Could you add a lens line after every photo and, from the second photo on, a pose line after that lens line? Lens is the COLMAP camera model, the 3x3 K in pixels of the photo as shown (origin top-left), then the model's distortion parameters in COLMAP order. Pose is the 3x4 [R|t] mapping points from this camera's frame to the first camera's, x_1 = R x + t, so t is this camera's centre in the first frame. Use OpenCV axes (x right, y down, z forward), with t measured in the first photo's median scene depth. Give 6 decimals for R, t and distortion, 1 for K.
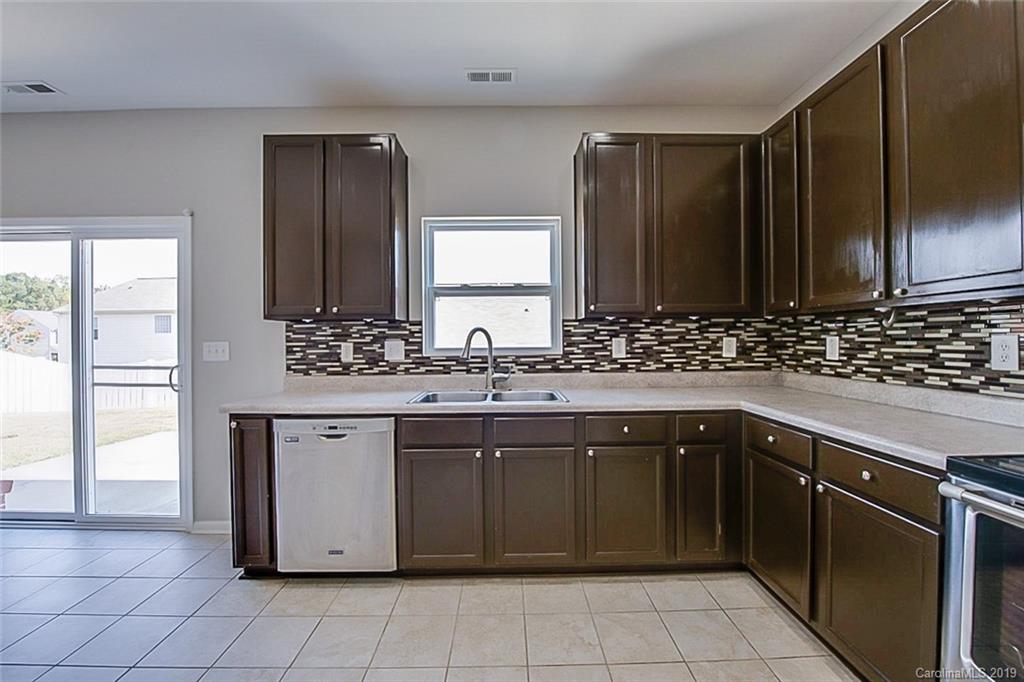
lens RADIAL K [[409.8, 0, 509.5], [0, 409.8, 339.7], [0, 0, 1]] dist [-0.023526, -0.000197]
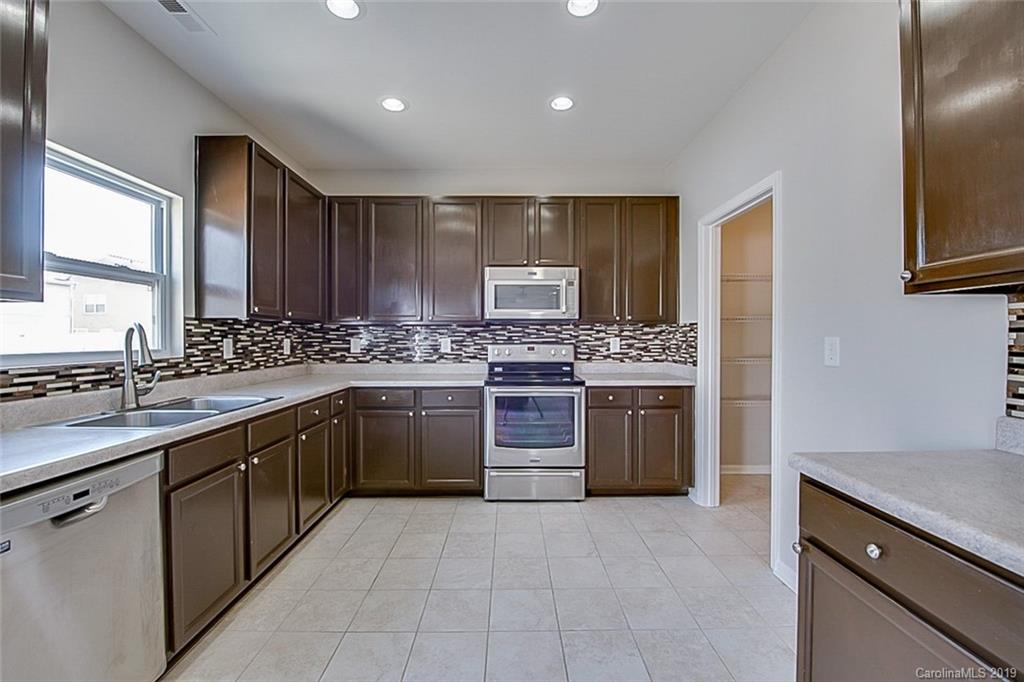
lens RADIAL K [[409.8, 0, 509.5], [0, 409.8, 339.7], [0, 0, 1]] dist [-0.023526, -0.000197]
pose [[0.022120, 0.003500, 0.999749, -0.709983], [0.004369, 0.999984, -0.003598, 0.004813], [-0.999746, 0.004447, 0.022104, 0.291467]]
